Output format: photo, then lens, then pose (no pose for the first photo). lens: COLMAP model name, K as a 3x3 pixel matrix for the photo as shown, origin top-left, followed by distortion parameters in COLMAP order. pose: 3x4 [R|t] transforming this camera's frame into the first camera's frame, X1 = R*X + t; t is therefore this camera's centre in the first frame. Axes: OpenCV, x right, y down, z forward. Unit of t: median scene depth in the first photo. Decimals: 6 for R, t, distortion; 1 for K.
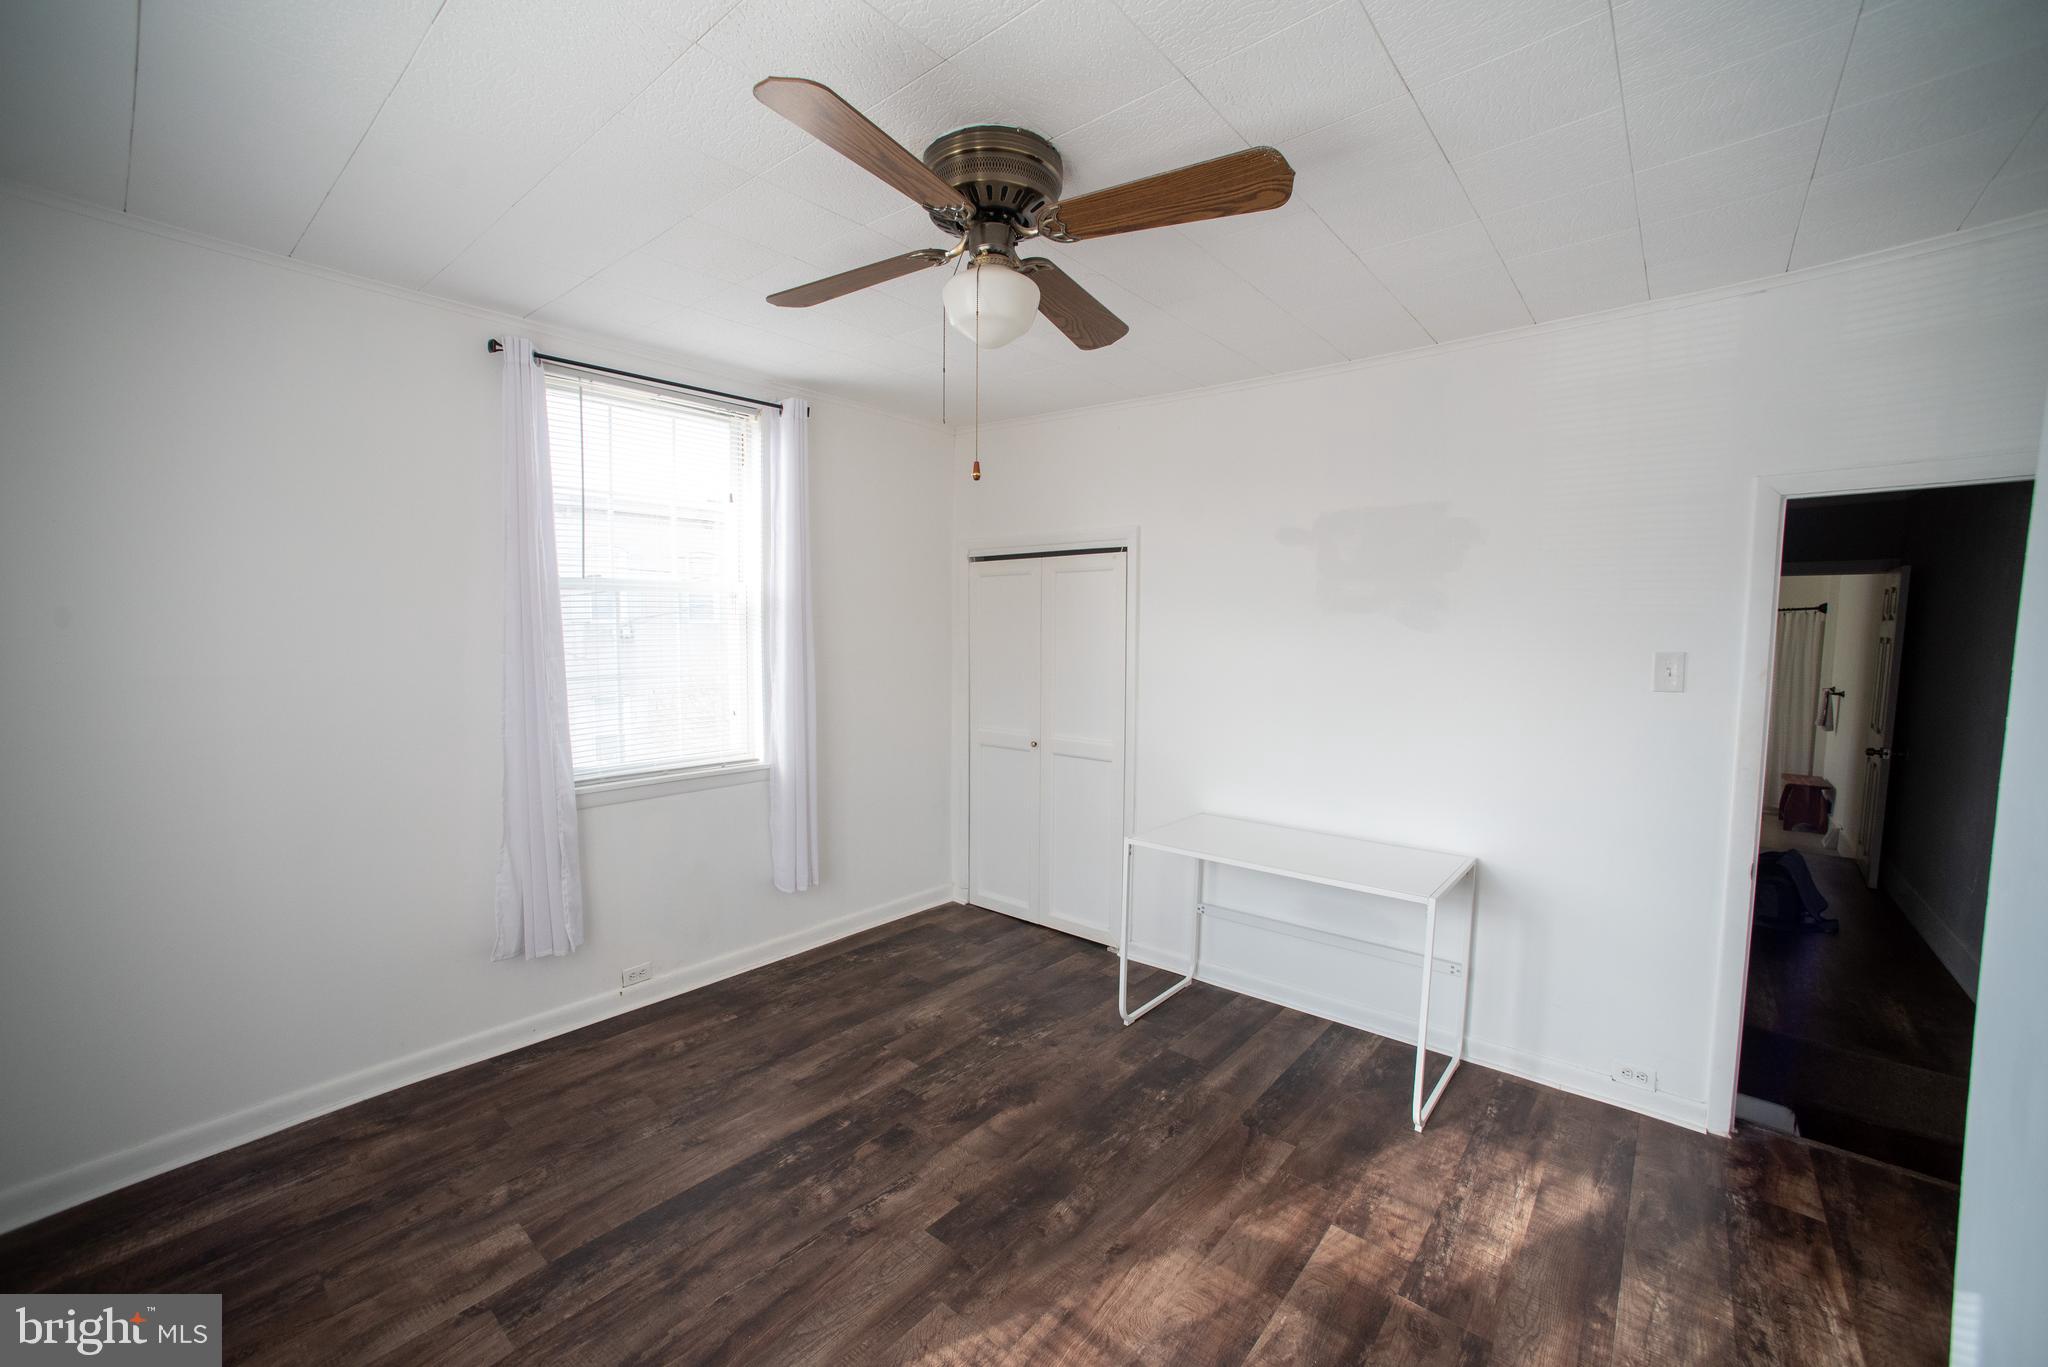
lens RADIAL K [[816.9, 0, 1026.7], [0, 816.9, 675.9], [0, 0, 1]] dist [-0.070583, 0.030970]
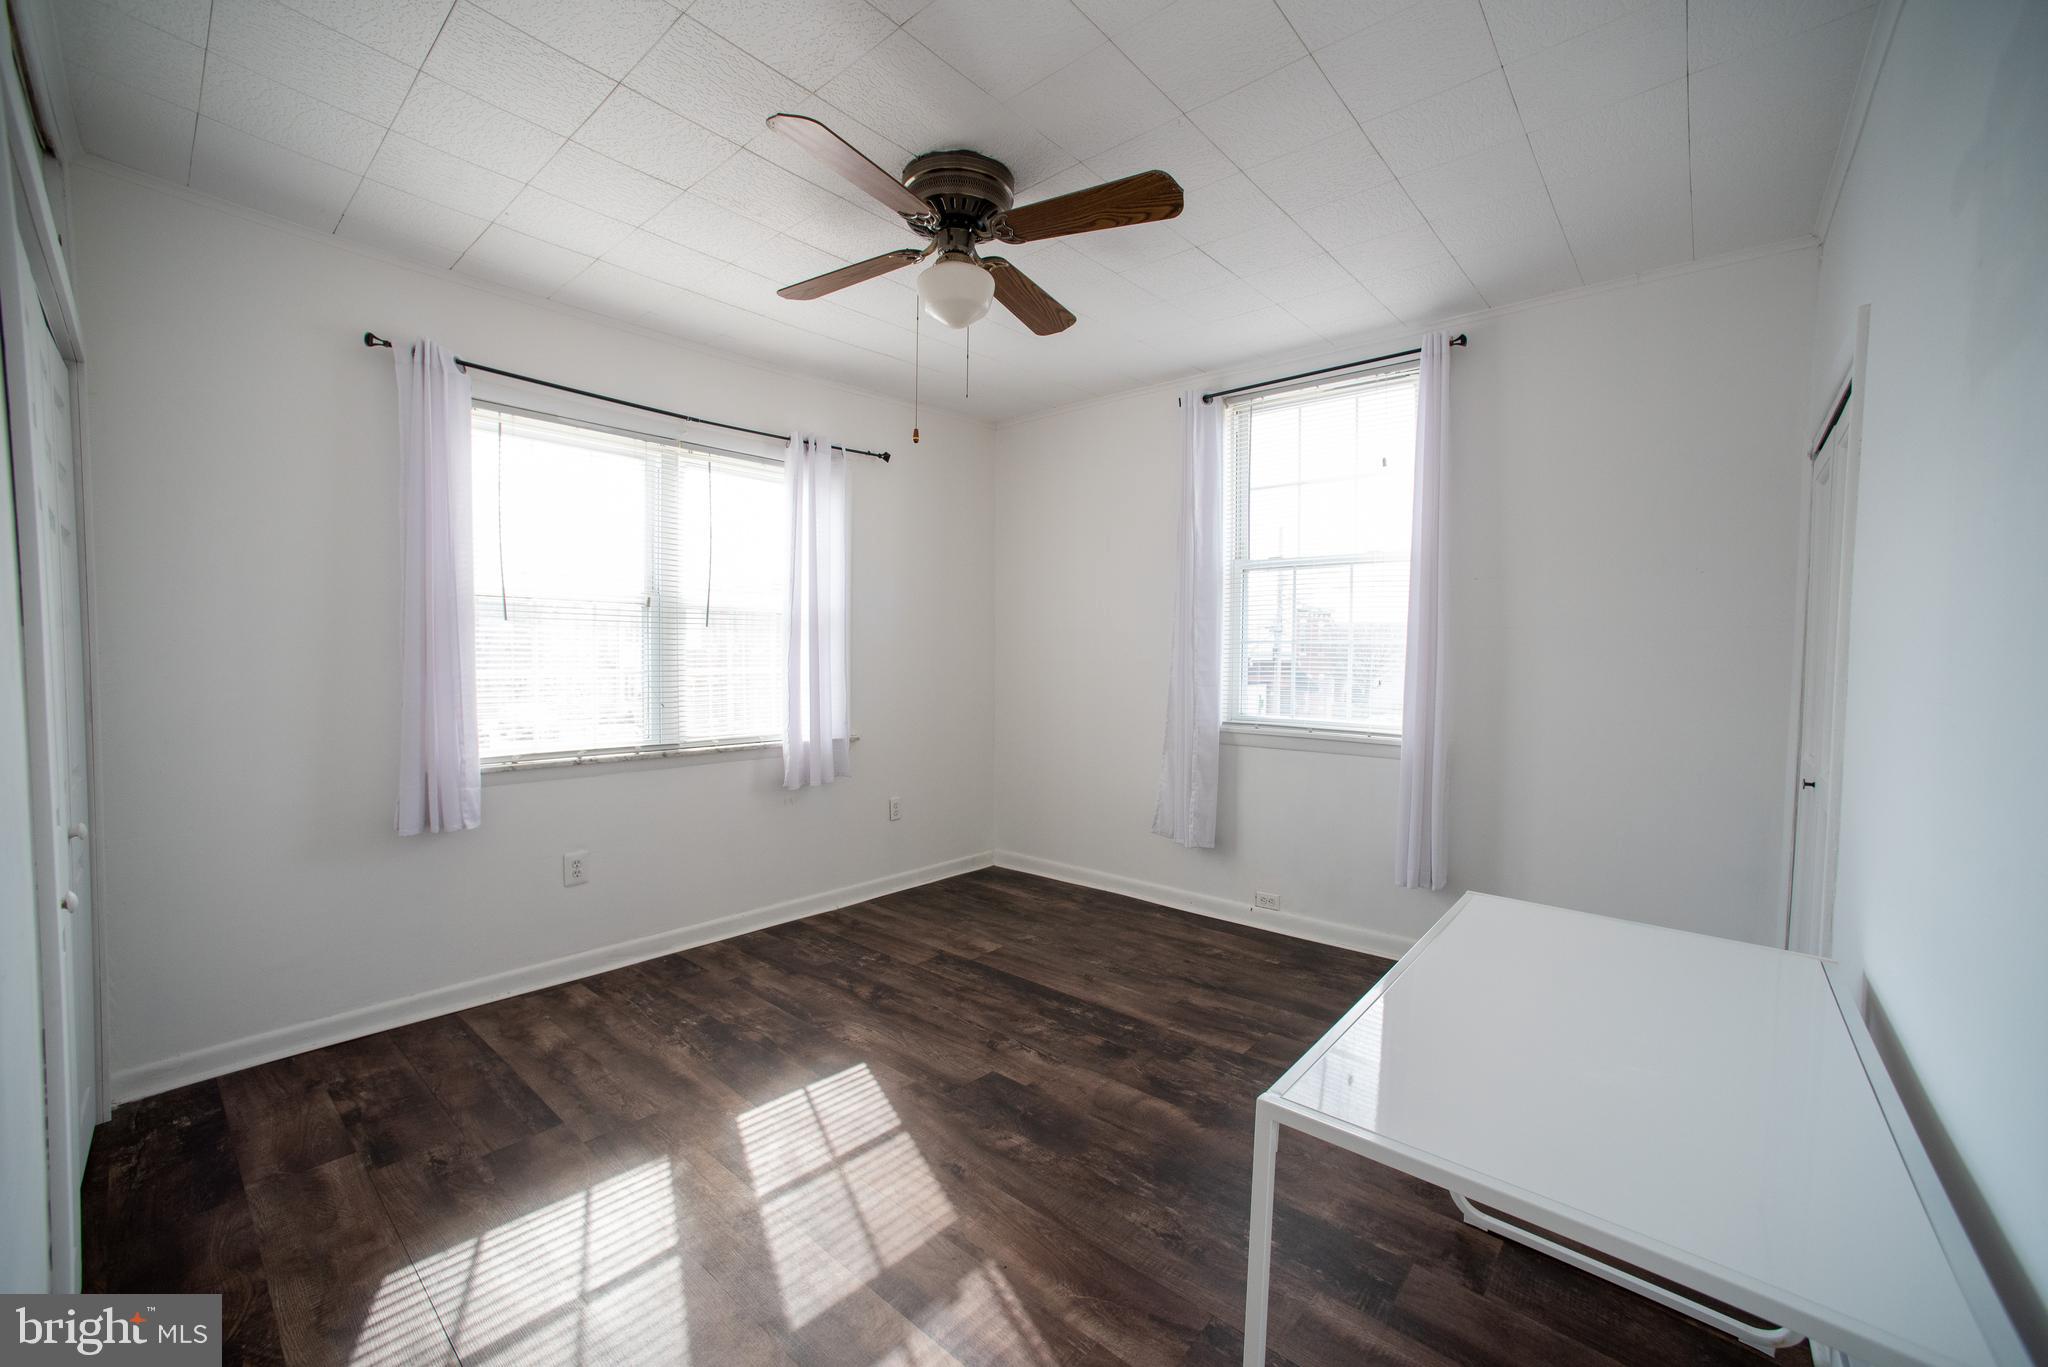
lens RADIAL K [[816.9, 0, 1026.7], [0, 816.9, 675.9], [0, 0, 1]] dist [-0.070583, 0.030970]
pose [[-0.009575, 0.024129, -0.999663, 0.960813], [-0.071701, 0.997119, 0.024755, 0.068922], [0.997380, 0.071914, -0.007817, 0.923296]]
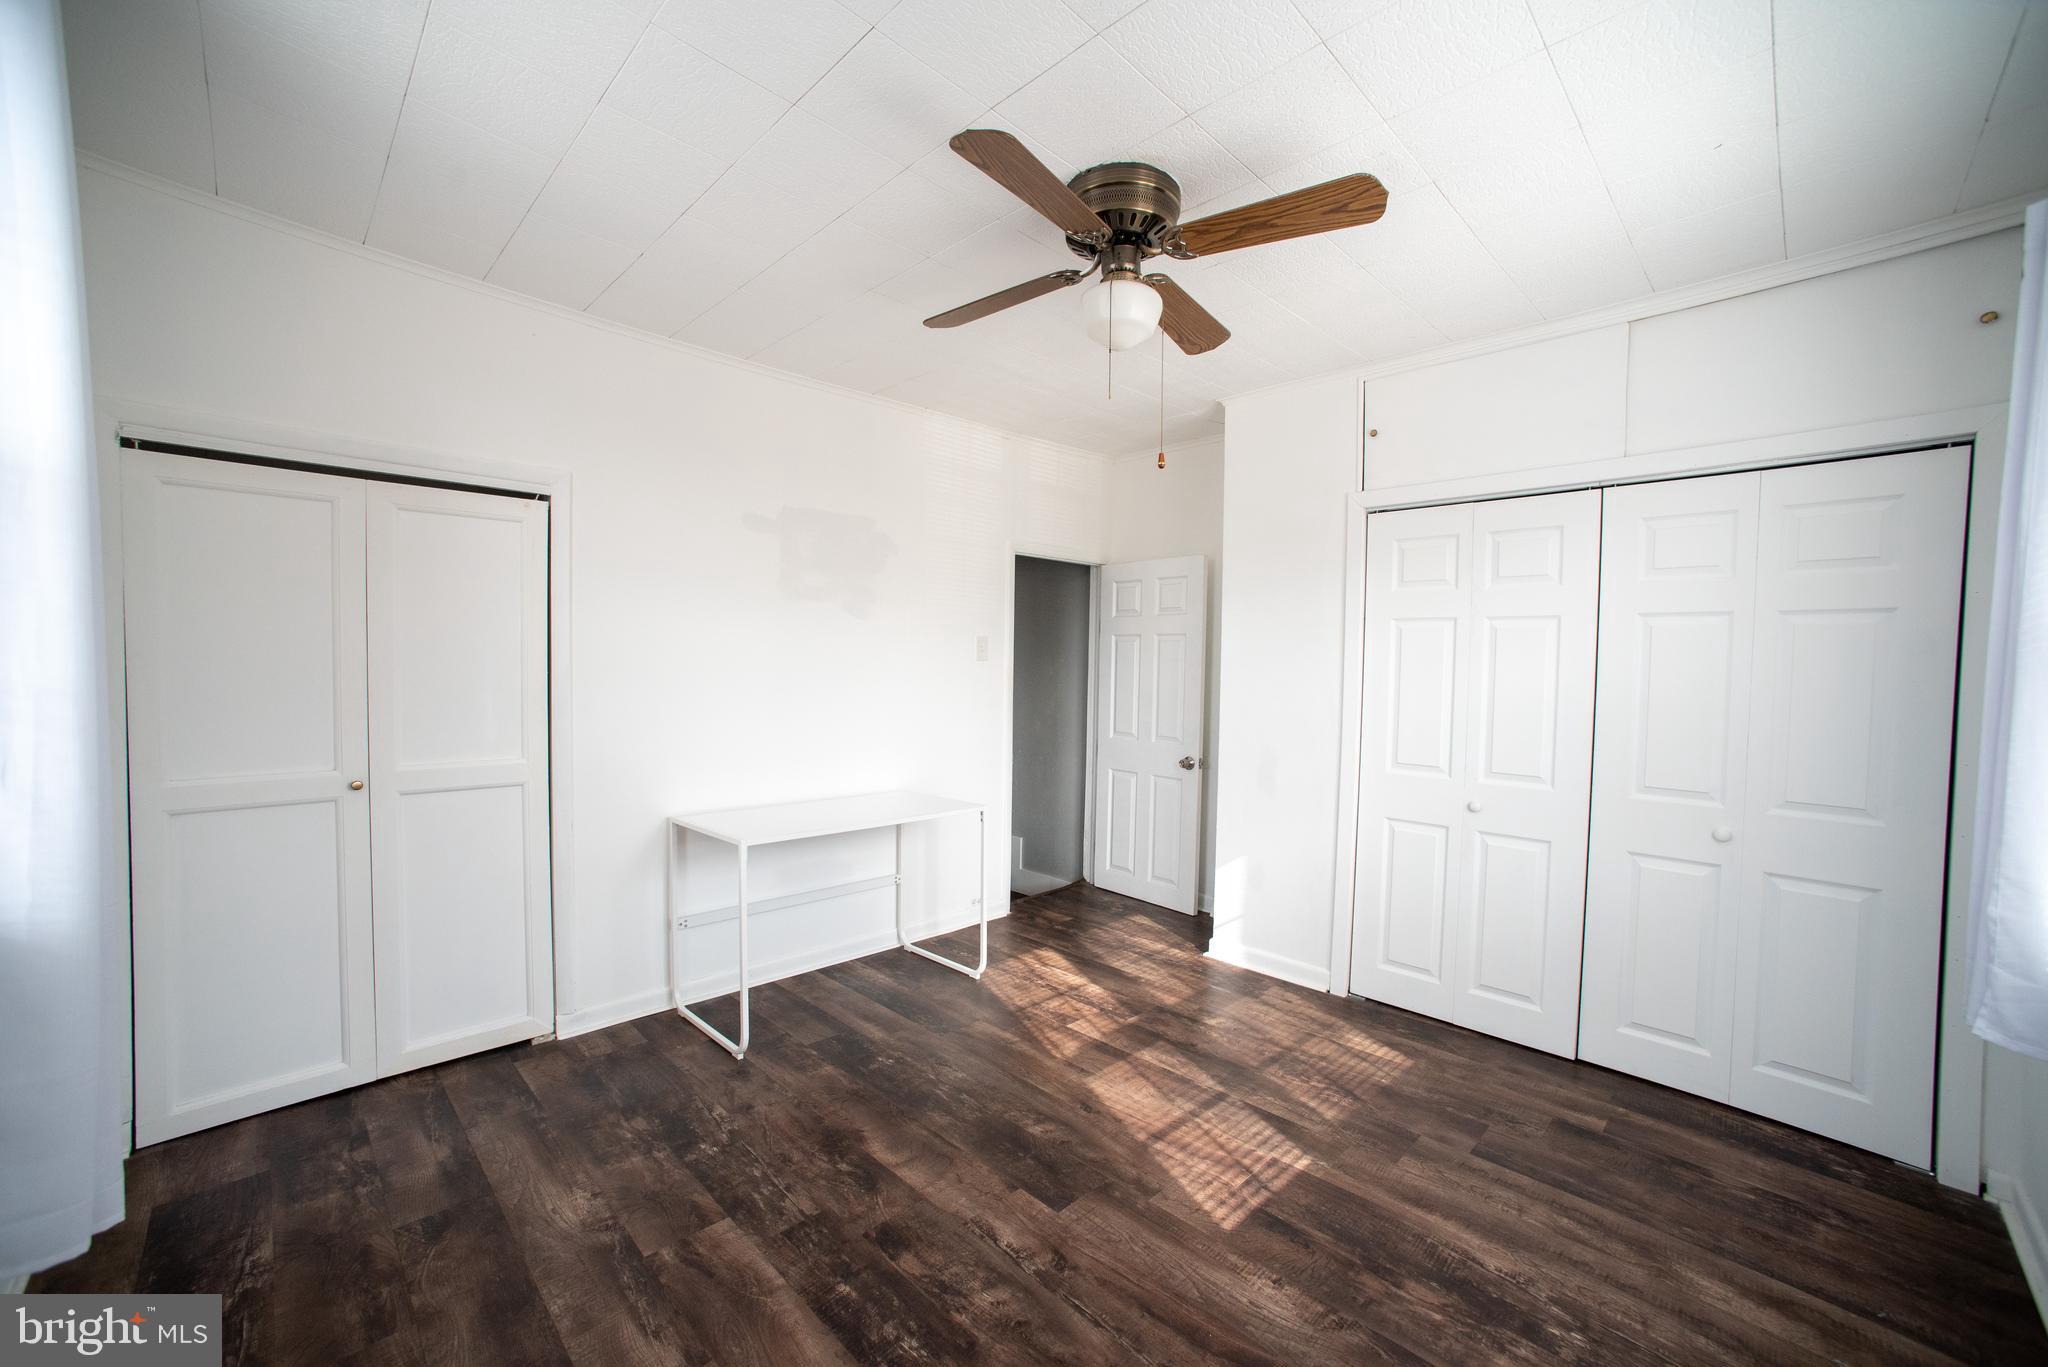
lens RADIAL K [[816.9, 0, 1026.7], [0, 816.9, 675.9], [0, 0, 1]] dist [-0.070583, 0.030970]
pose [[0.086541, -0.021861, 0.996008, -0.977049], [0.045841, 0.998788, 0.017939, 0.027725], [-0.995193, 0.044106, 0.087439, 0.839603]]
